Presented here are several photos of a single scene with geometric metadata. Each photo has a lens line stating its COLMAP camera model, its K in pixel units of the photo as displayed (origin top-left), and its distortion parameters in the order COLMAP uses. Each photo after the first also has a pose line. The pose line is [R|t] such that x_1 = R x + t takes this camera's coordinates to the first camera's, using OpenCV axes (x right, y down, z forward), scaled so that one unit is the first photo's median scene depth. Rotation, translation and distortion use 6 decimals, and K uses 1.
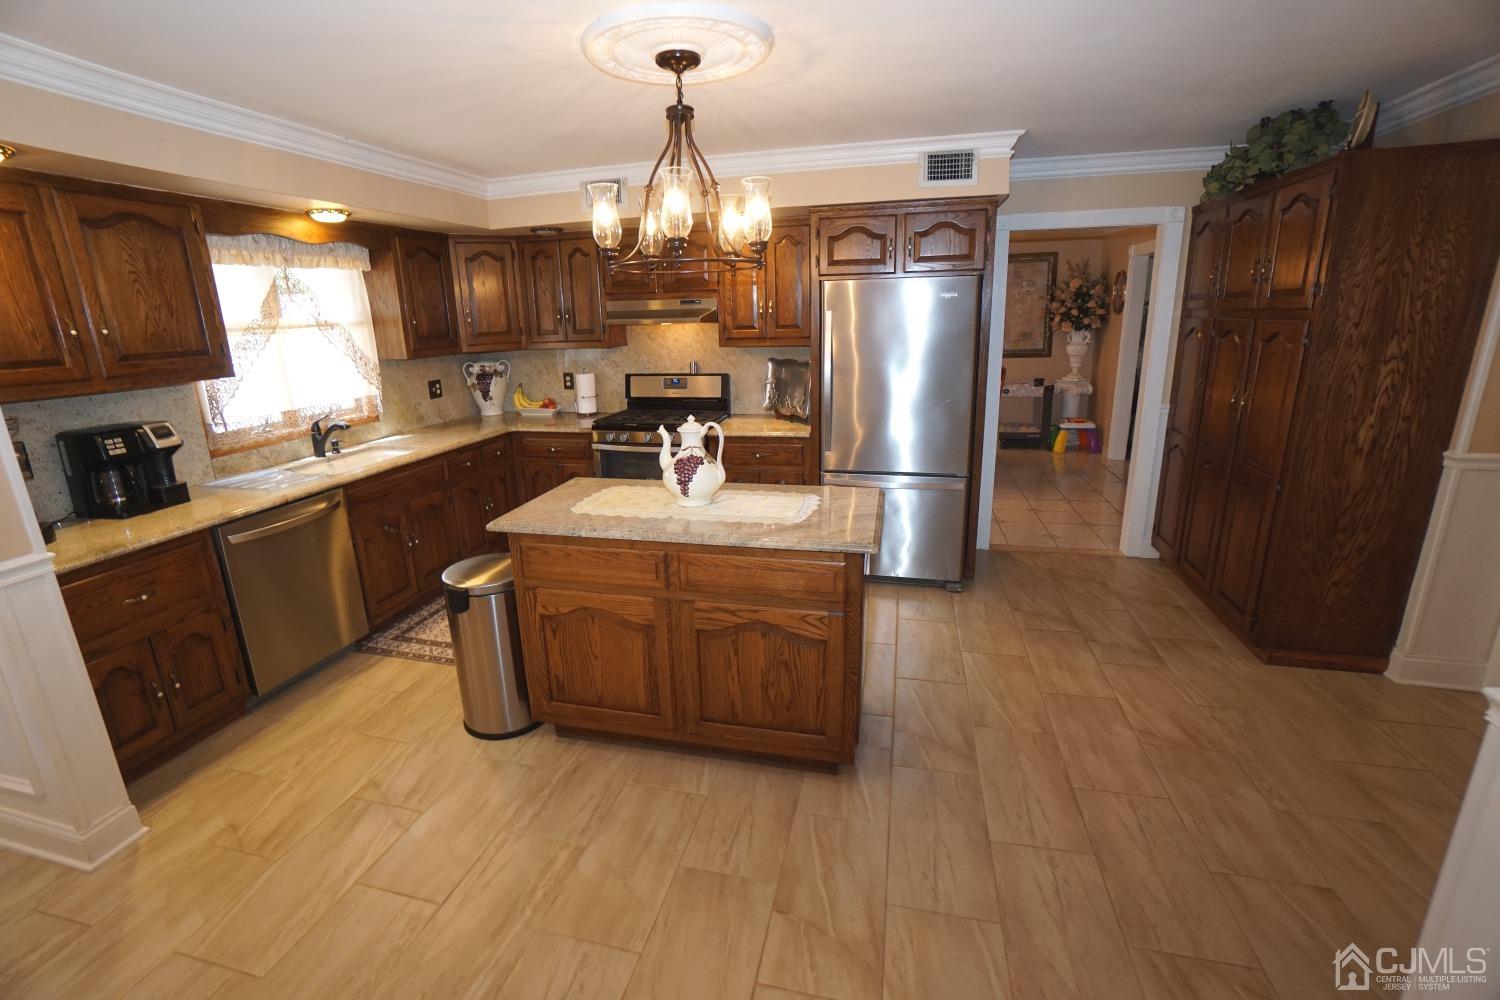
lens RADIAL K [[659.7, 0, 732.0], [0, 659.7, 489.5], [0, 0, 1]] dist [-0.066593, 0.024519]
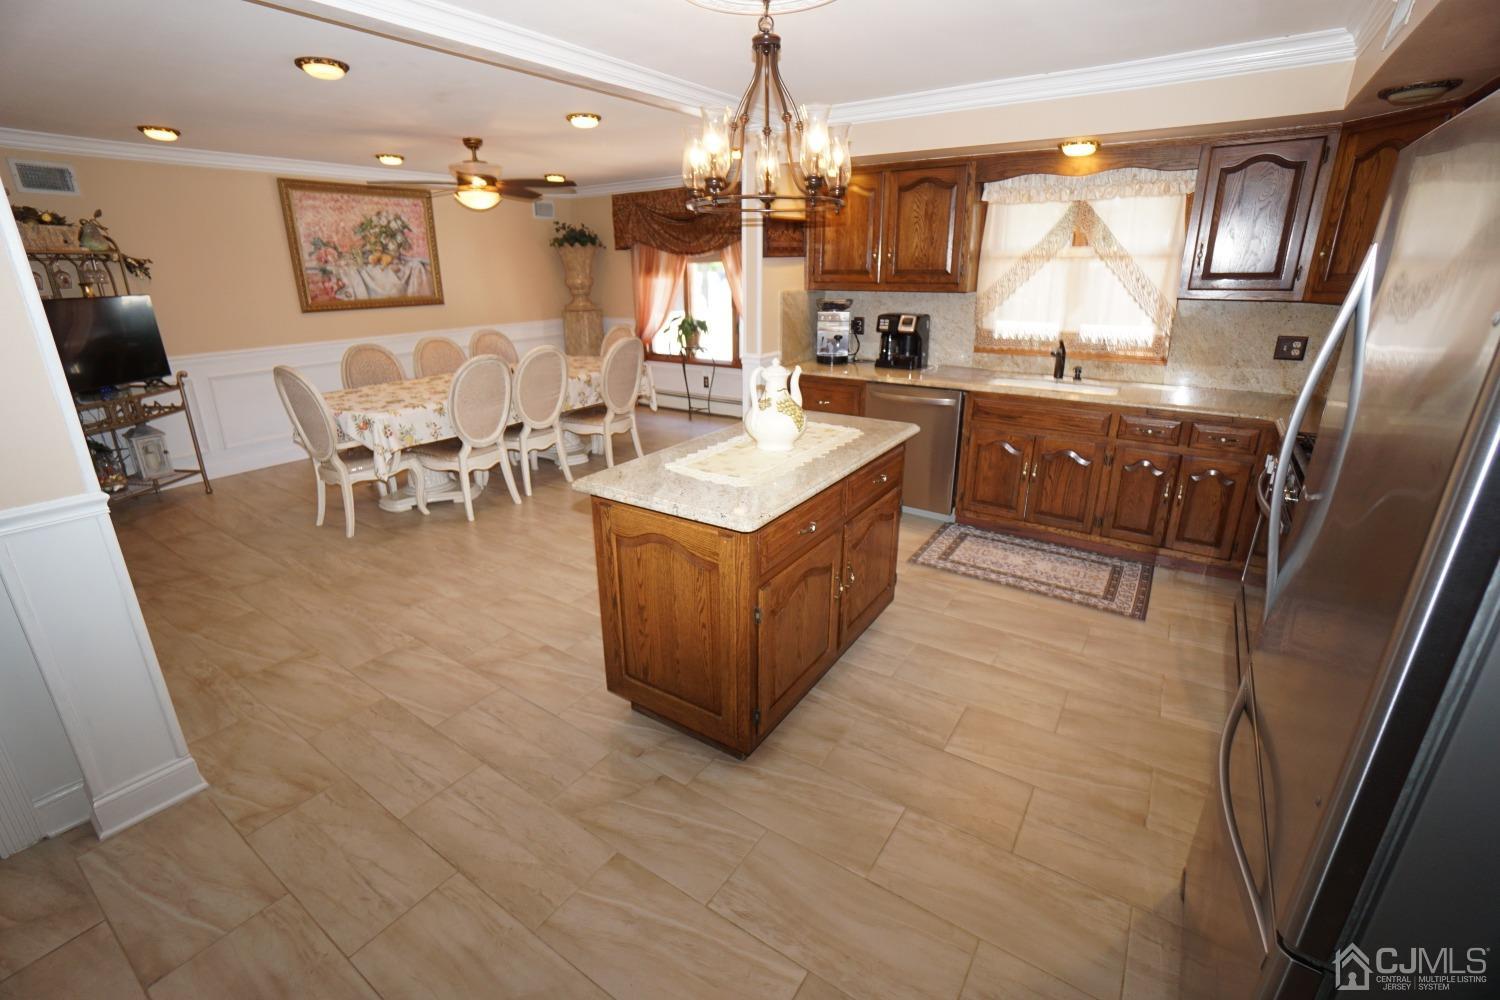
lens RADIAL K [[659.7, 0, 732.0], [0, 659.7, 489.5], [0, 0, 1]] dist [-0.066593, 0.024519]
pose [[-0.347948, 0.330162, -0.877454, 0.719700], [-0.221712, 0.880410, 0.419192, -0.273902], [0.910920, 0.340399, -0.233136, 1.005428]]
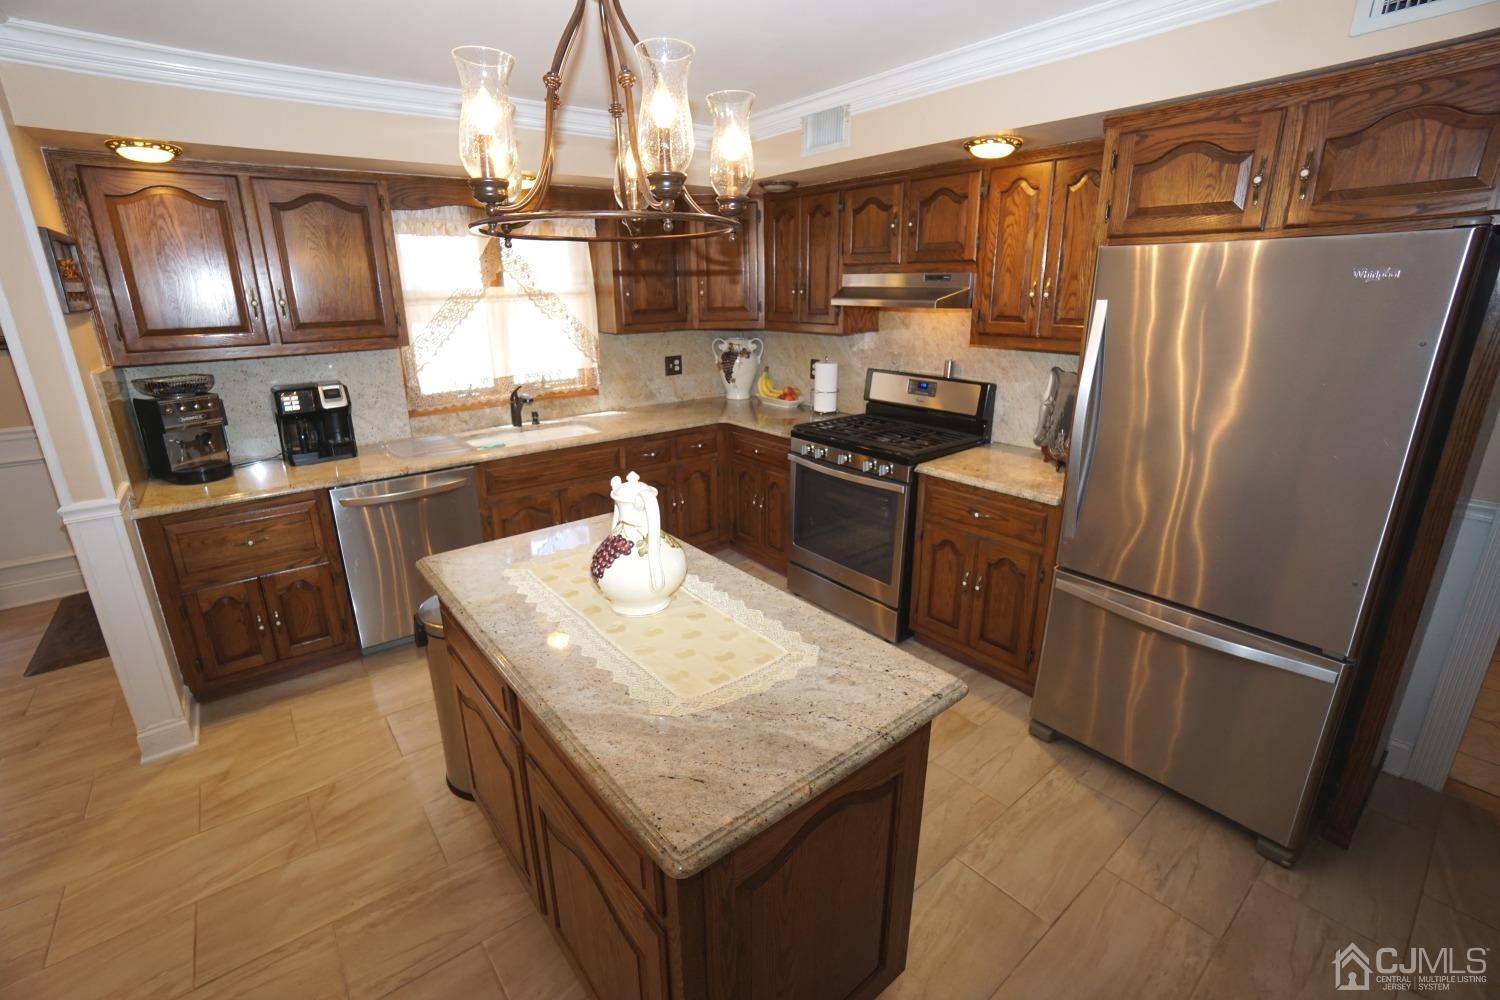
lens RADIAL K [[659.7, 0, 732.0], [0, 659.7, 489.5], [0, 0, 1]] dist [-0.066593, 0.024519]
pose [[0.790660, 0.196654, -0.579813, 0.304567], [-0.167880, 0.980351, 0.103575, -0.143303], [0.588789, 0.015447, 0.808139, 0.451029]]
